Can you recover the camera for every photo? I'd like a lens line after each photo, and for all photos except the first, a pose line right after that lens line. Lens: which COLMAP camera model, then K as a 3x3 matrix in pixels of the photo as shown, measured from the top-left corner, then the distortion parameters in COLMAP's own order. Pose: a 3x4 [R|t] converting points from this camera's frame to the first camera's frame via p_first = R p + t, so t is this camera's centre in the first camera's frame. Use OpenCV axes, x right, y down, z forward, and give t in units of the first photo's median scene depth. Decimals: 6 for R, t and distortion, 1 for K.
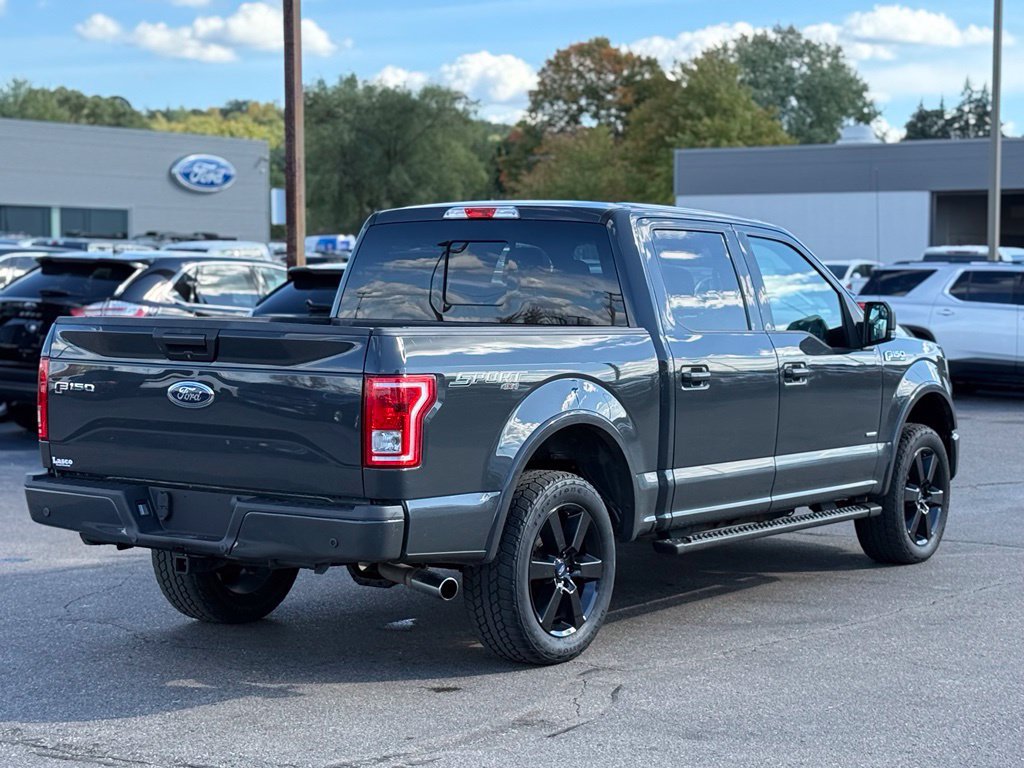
lens RADIAL K [[2068.2, 0, 507.2], [0, 2068.2, 387.7], [0, 0, 1]] dist [0.162500, 0.000000]
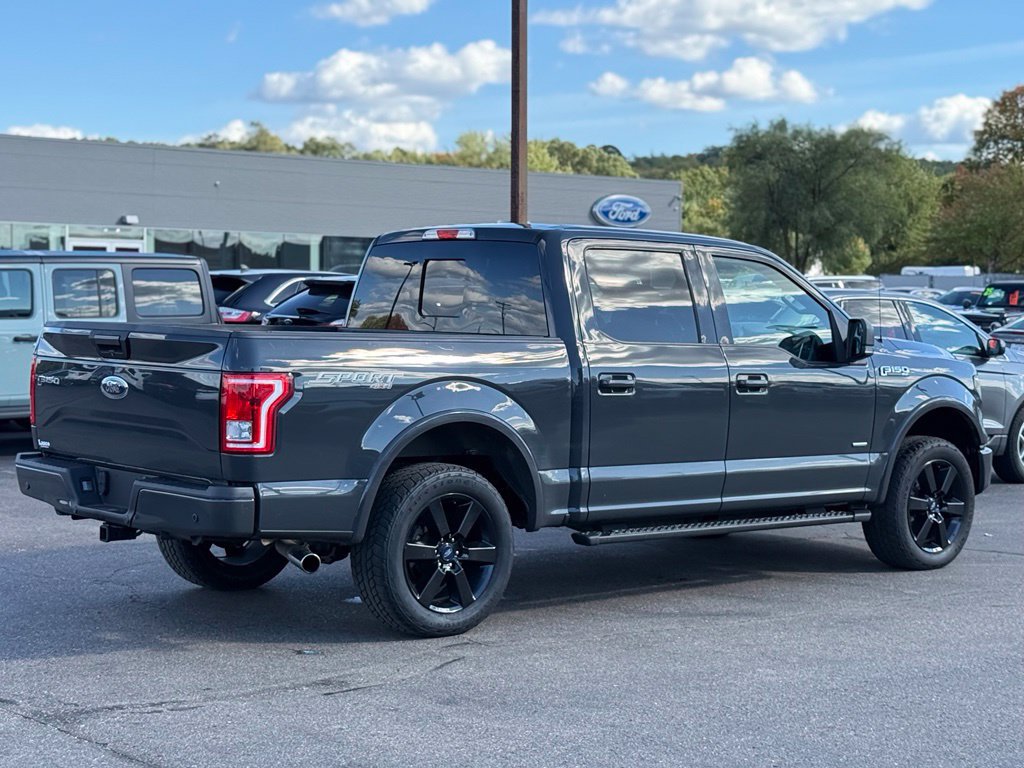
lens RADIAL K [[1868.7, 0, 487.6], [0, 1868.7, 414.1], [0, 0, 1]] dist [0.161060, 0.000000]
pose [[0.967988, 0.023655, -0.249878, 0.276740], [-0.022625, 0.999720, 0.006995, 0.005395], [0.249973, -0.001118, 0.968252, 0.029251]]
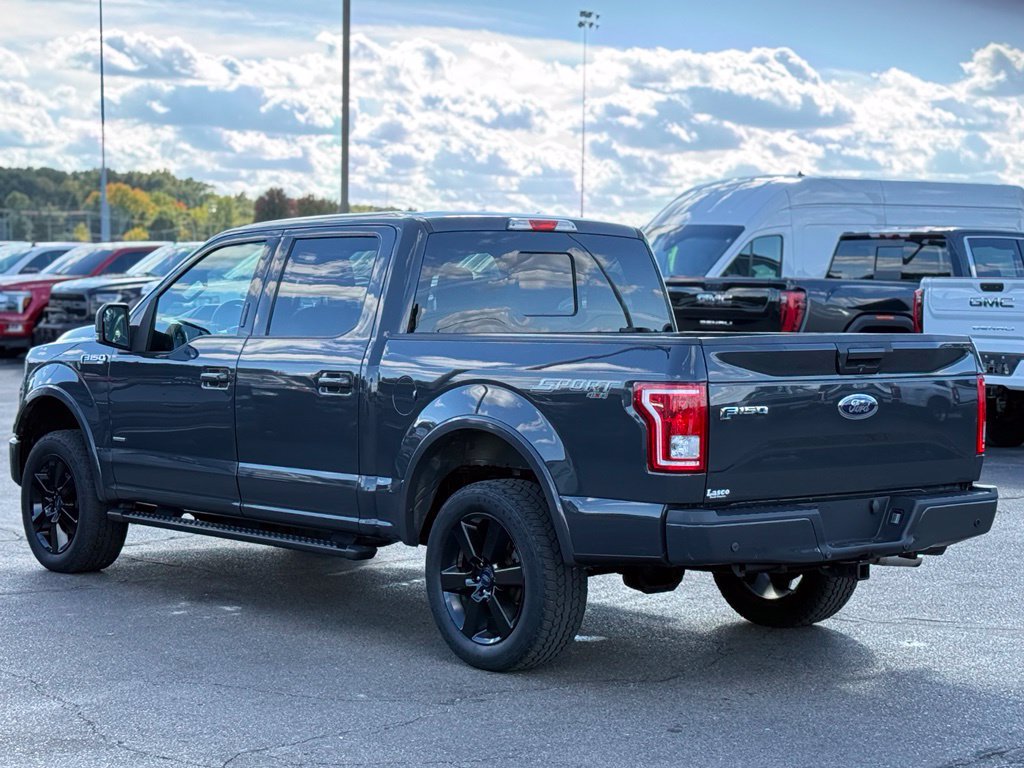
lens RADIAL K [[2068.2, 0, 508.1], [0, 2068.2, 391.2], [0, 0, 1]] dist [0.162500, 0.000000]
pose [[0.260396, -0.058622, 0.963721, -1.056231], [0.047643, 0.997719, 0.047817, -0.054908], [-0.964326, 0.033463, 0.262595, 0.791299]]
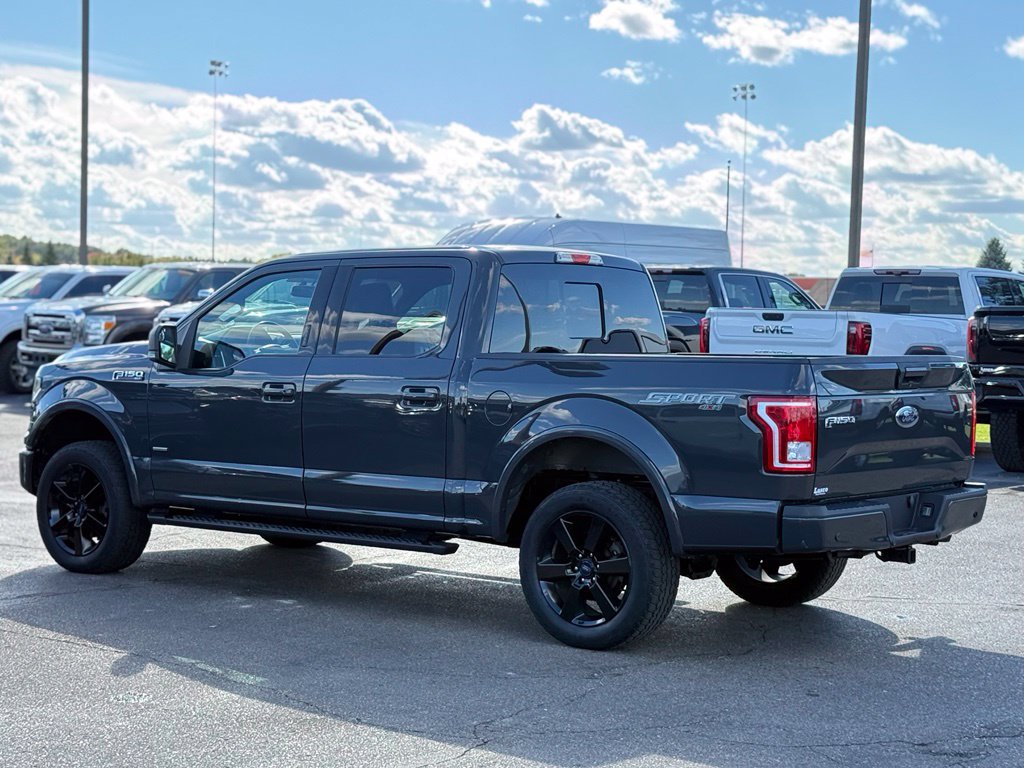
lens RADIAL K [[1868.7, 0, 506.5], [0, 1868.7, 381.4], [0, 0, 1]] dist [0.161060, 0.000000]
pose [[0.053522, -0.044970, 0.997554, -1.122206], [0.037615, 0.998367, 0.042989, -0.065437], [-0.997858, 0.035222, 0.055126, 1.036495]]
